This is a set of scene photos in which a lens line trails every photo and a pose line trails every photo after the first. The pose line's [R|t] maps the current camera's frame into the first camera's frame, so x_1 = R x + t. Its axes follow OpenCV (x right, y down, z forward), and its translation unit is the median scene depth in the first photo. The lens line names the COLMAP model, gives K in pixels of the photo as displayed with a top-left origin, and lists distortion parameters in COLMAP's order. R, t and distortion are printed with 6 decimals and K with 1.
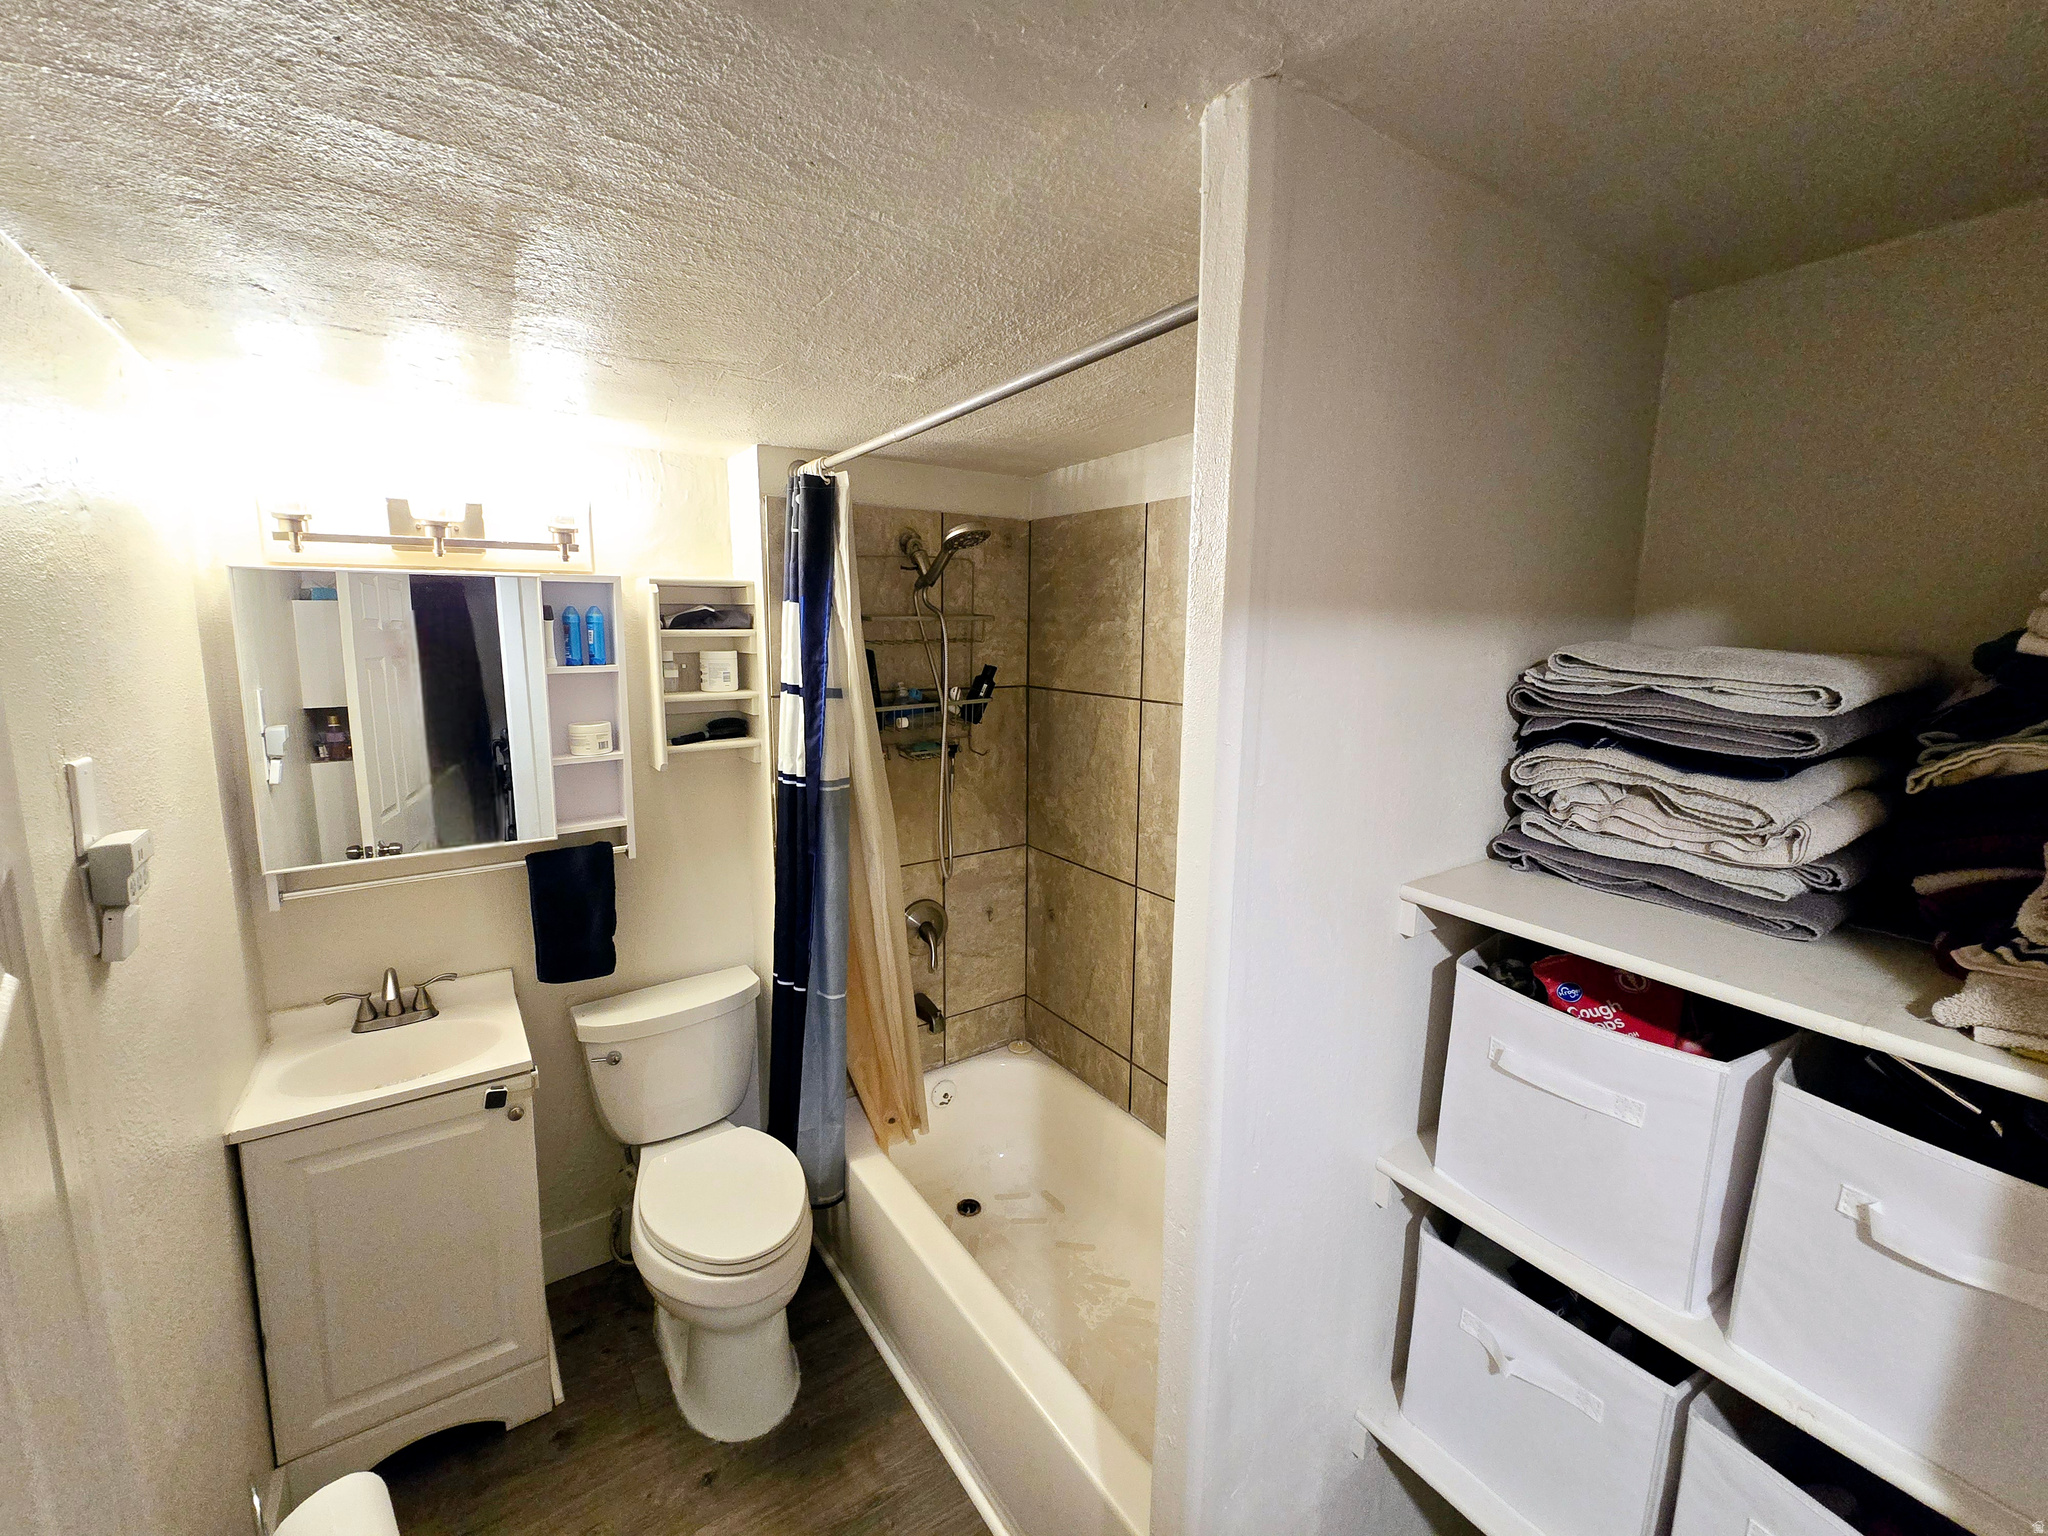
lens RADIAL K [[849.7, 0, 1016.3], [0, 849.7, 758.5], [0, 0, 1]] dist [-0.001931, -0.000675]
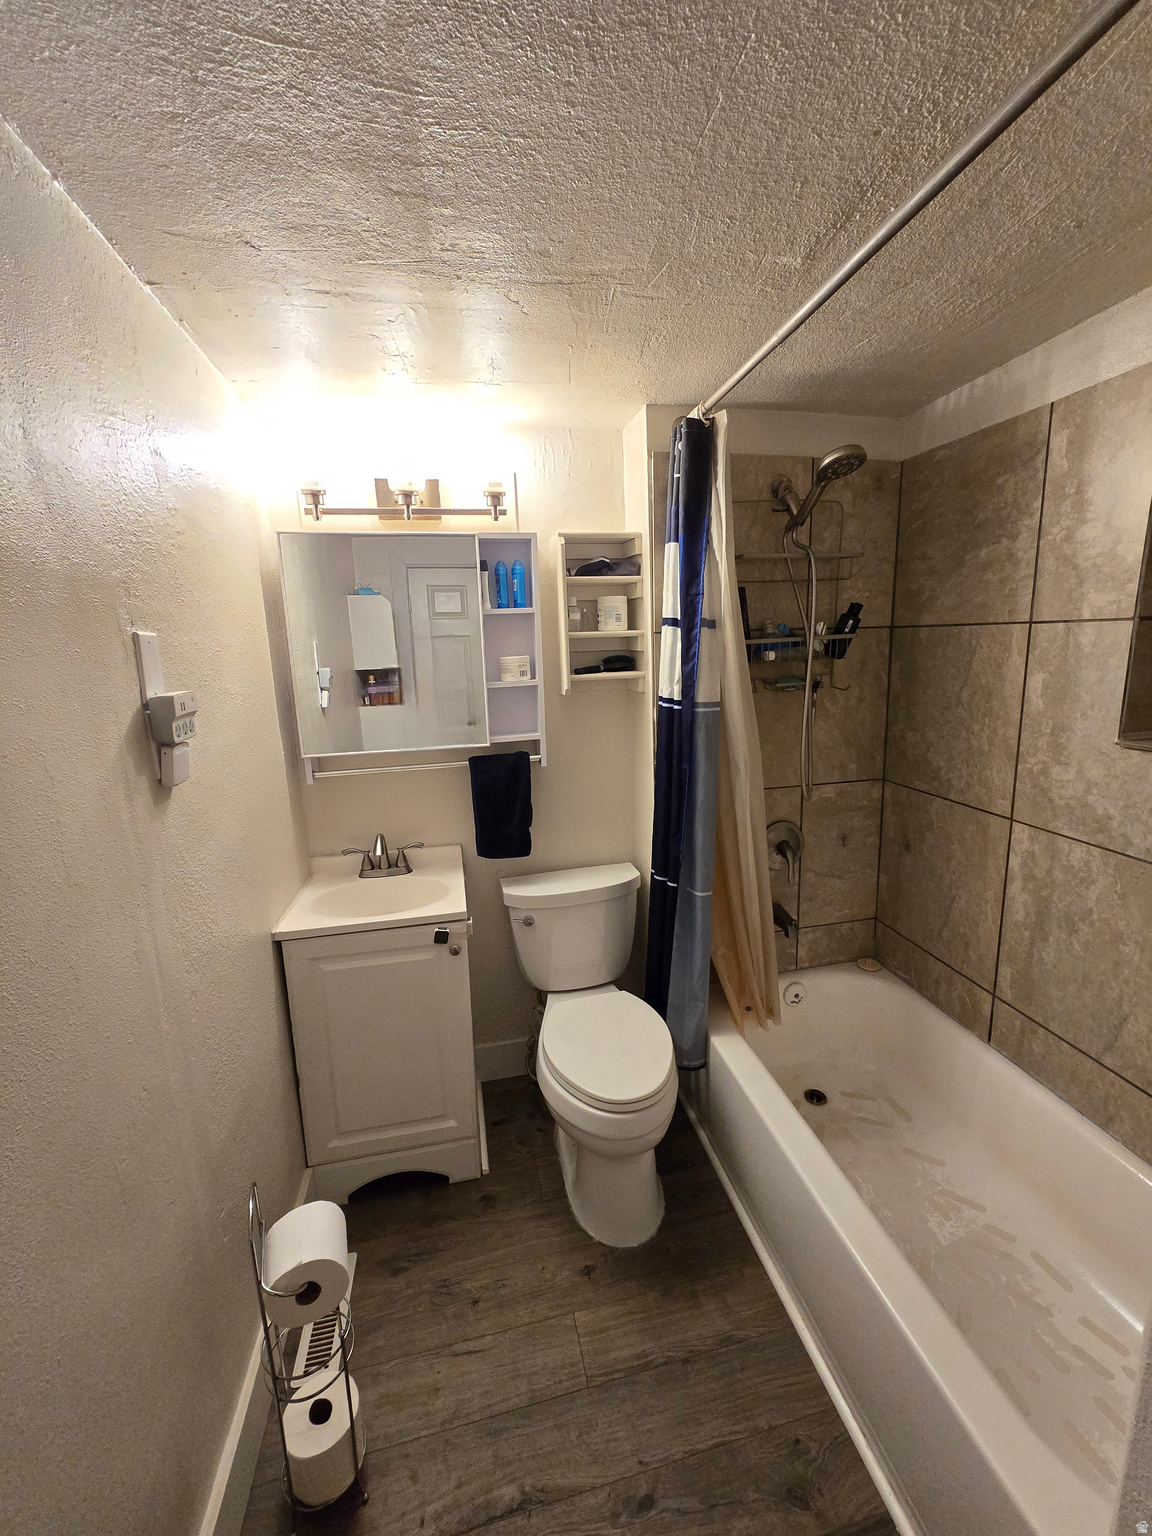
lens RADIAL K [[637.2, 0, 580.4], [0, 637.2, 768.9], [0, 0, 1]] dist [-0.001931, -0.000675]
pose [[0.920088, 0.034981, -0.390146, -0.036372], [-0.015322, 0.998456, 0.053389, 0.071232], [0.391411, -0.043145, 0.919204, 0.158064]]
